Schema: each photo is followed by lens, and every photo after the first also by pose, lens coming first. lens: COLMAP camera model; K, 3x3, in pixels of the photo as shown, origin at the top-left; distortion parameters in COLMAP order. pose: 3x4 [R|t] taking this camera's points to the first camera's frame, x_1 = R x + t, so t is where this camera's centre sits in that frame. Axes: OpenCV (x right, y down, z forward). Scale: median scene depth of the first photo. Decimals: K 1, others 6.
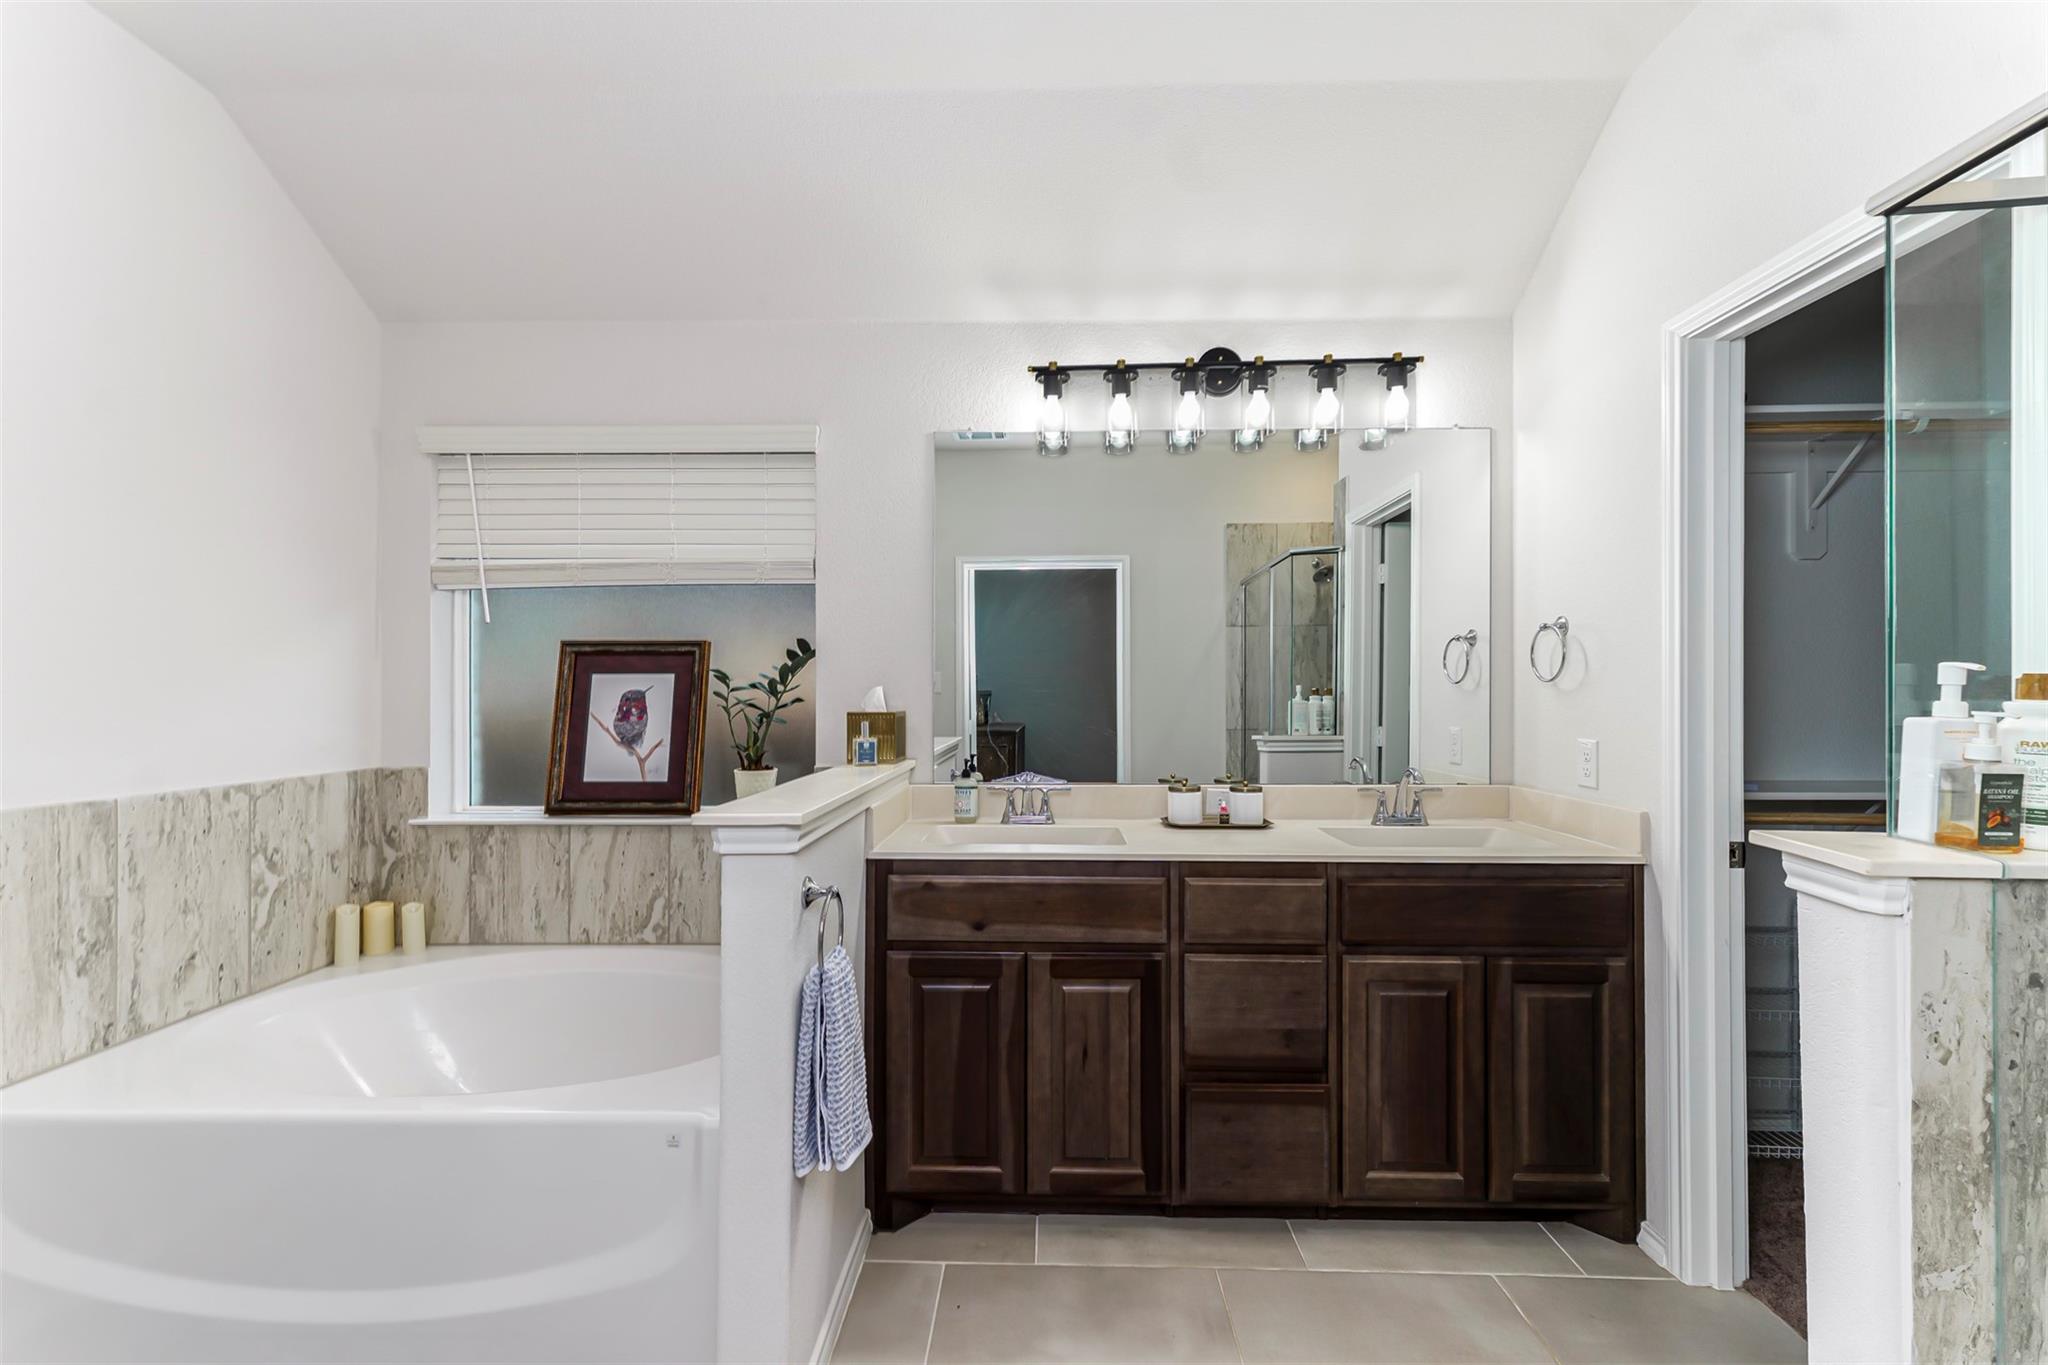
lens RADIAL K [[840.6, 0, 1038.5], [0, 840.6, 691.5], [0, 0, 1]] dist [0.007897, 0.000198]
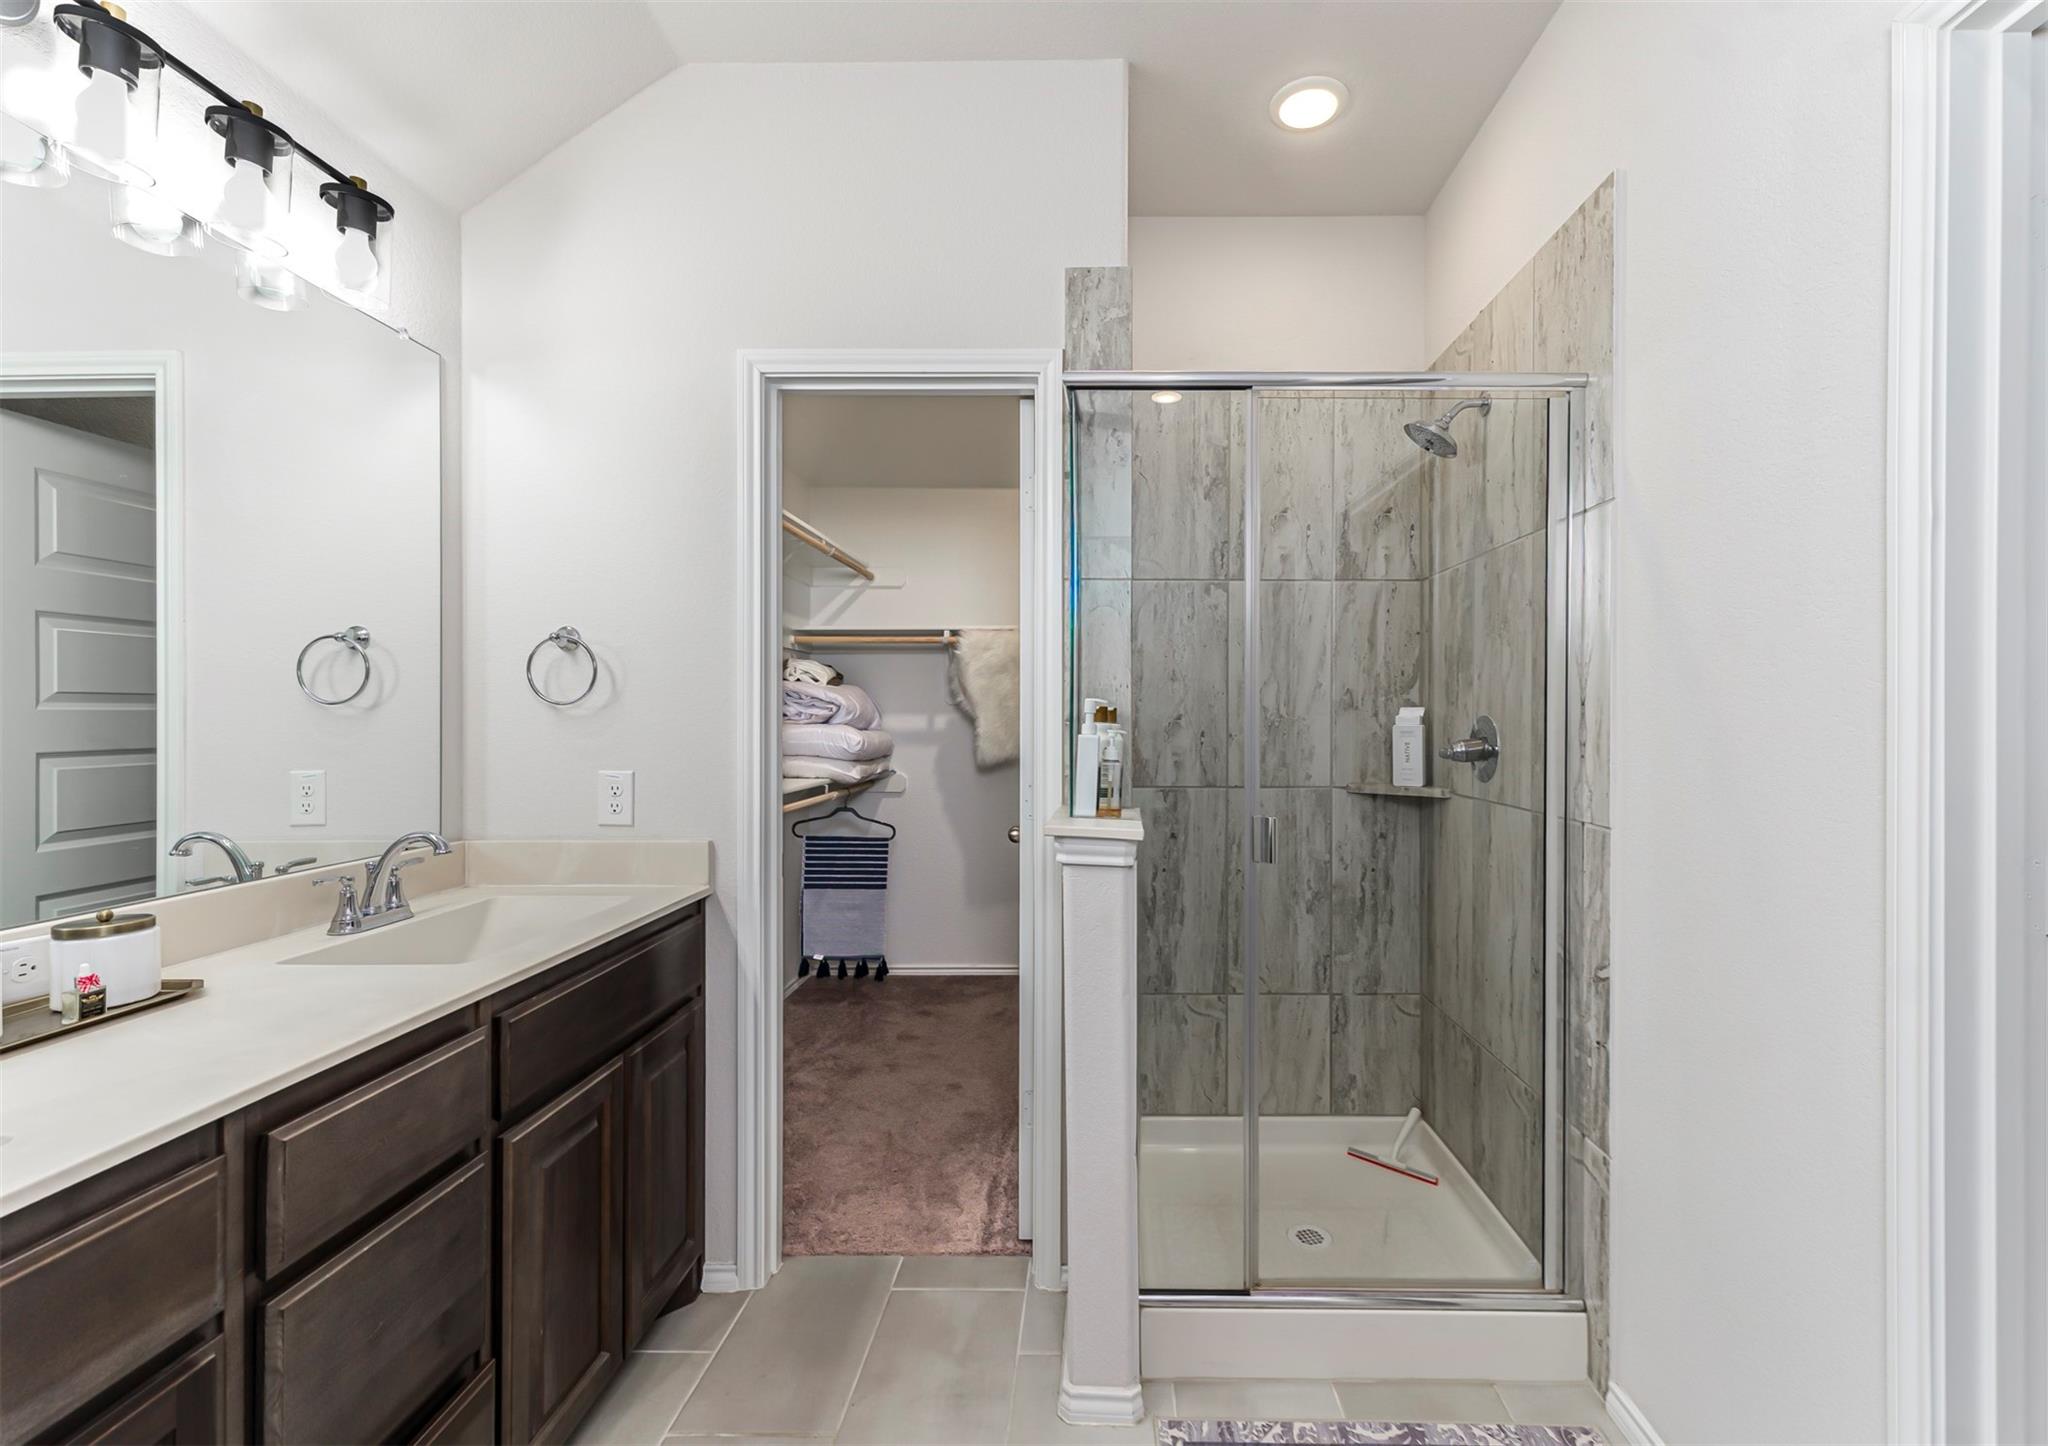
lens RADIAL K [[913.3, 0, 1035.2], [0, 913.3, 717.9], [0, 0, 1]] dist [-0.014878, -0.000059]
pose [[-0.020819, 0.000996, 0.999783, -0.302925], [-0.002549, 0.999996, -0.001050, 0.001541], [-0.999780, -0.002571, -0.020817, 0.595067]]
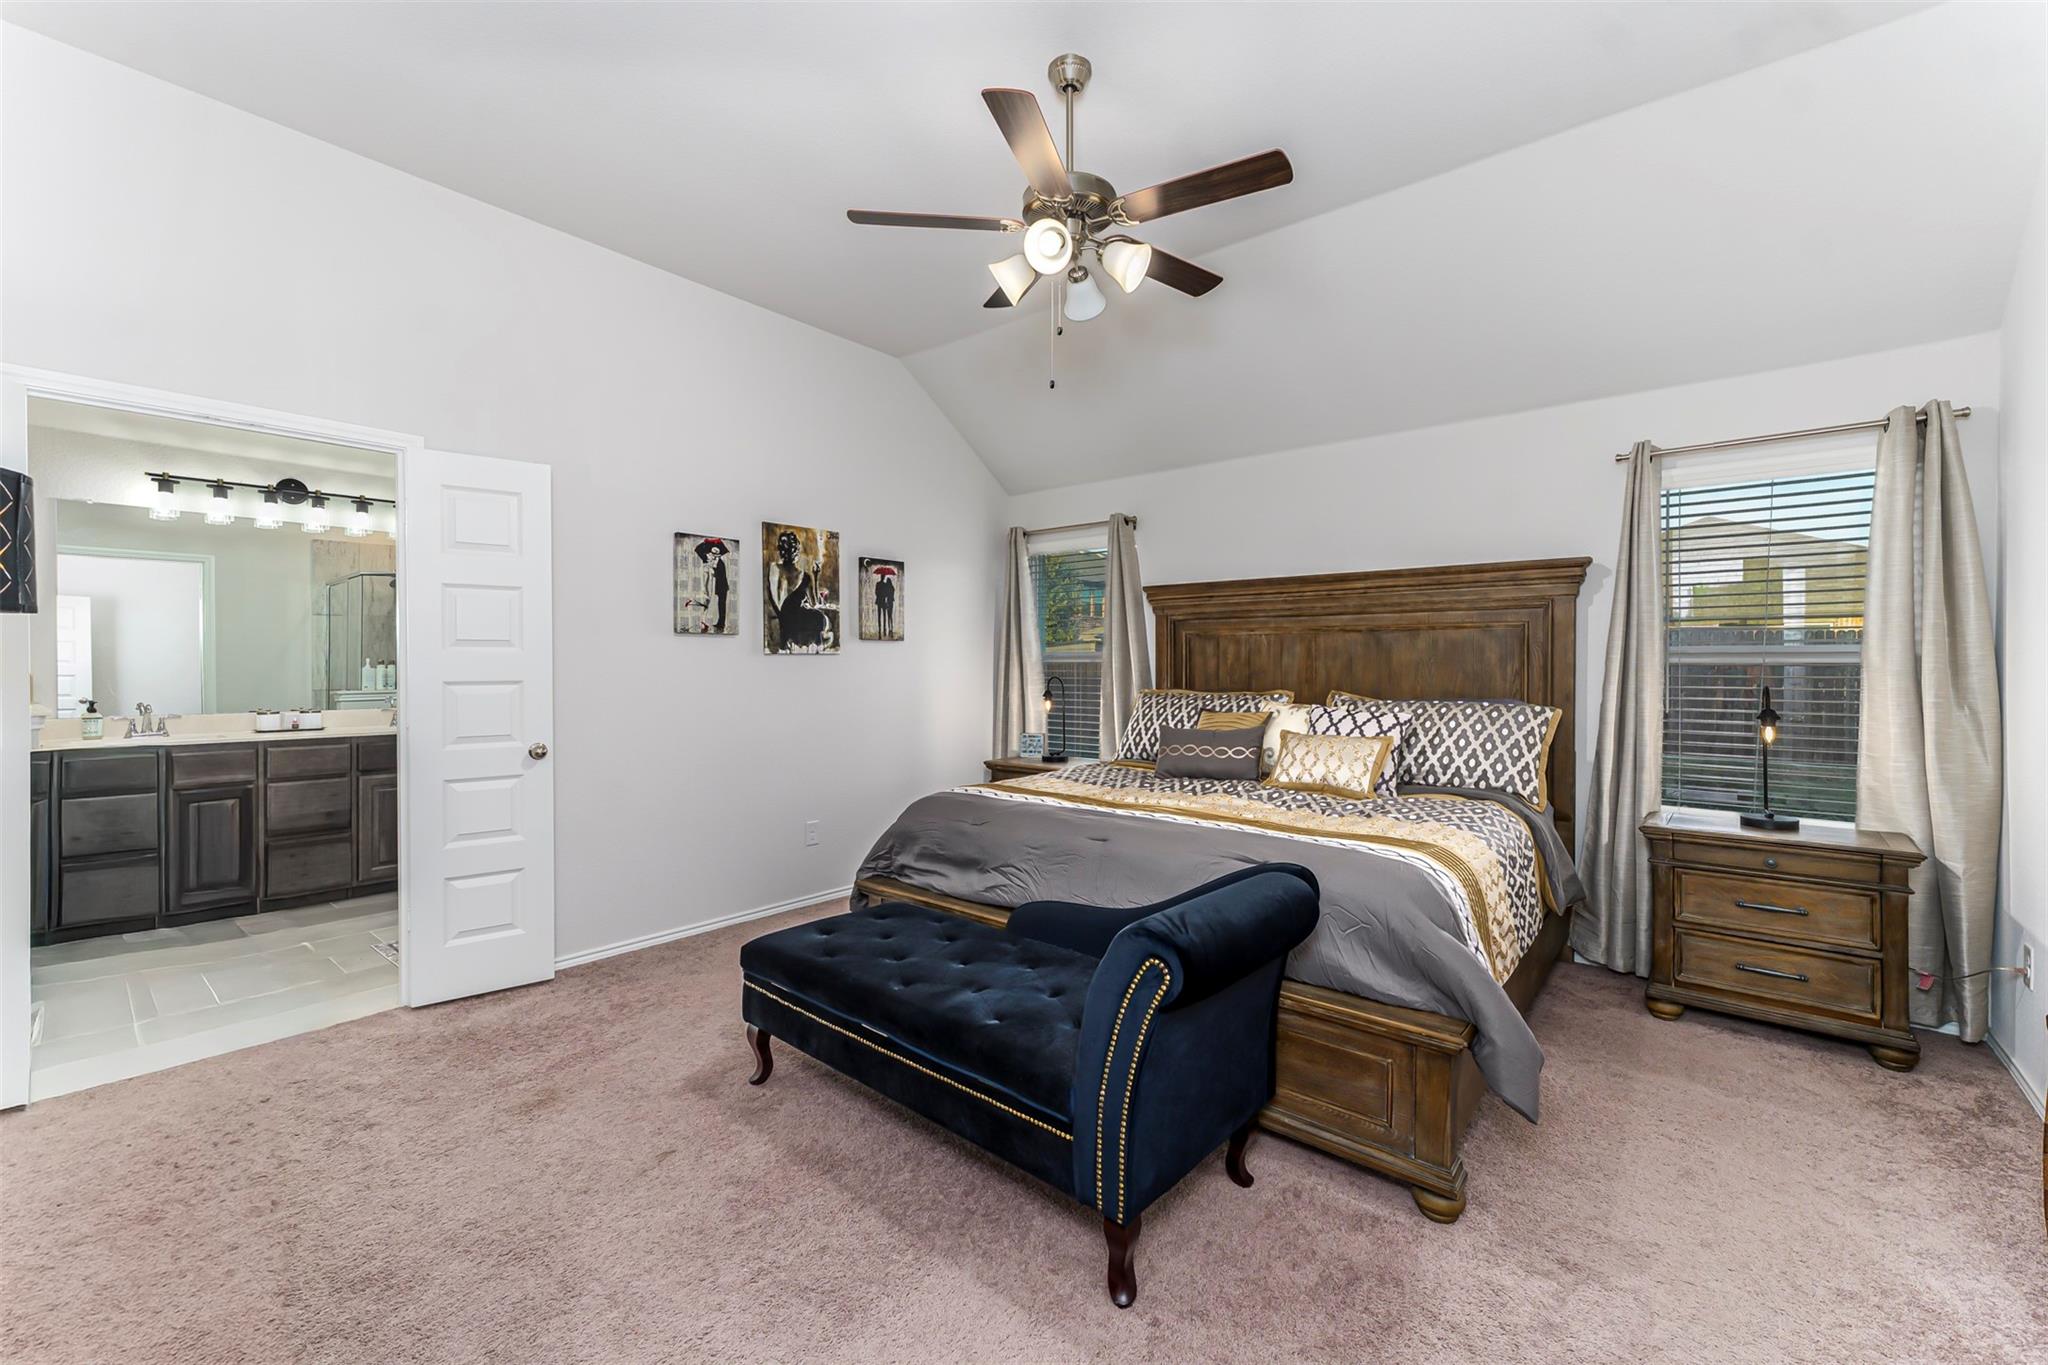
lens RADIAL K [[840.6, 0, 1027.8], [0, 840.6, 669.4], [0, 0, 1]] dist [0.007897, 0.000198]
pose [[0.624554, -0.002433, 0.780978, -0.290957], [-0.001864, 0.999988, 0.004605, 0.006604], [-0.780979, -0.004332, 0.624542, -1.806844]]
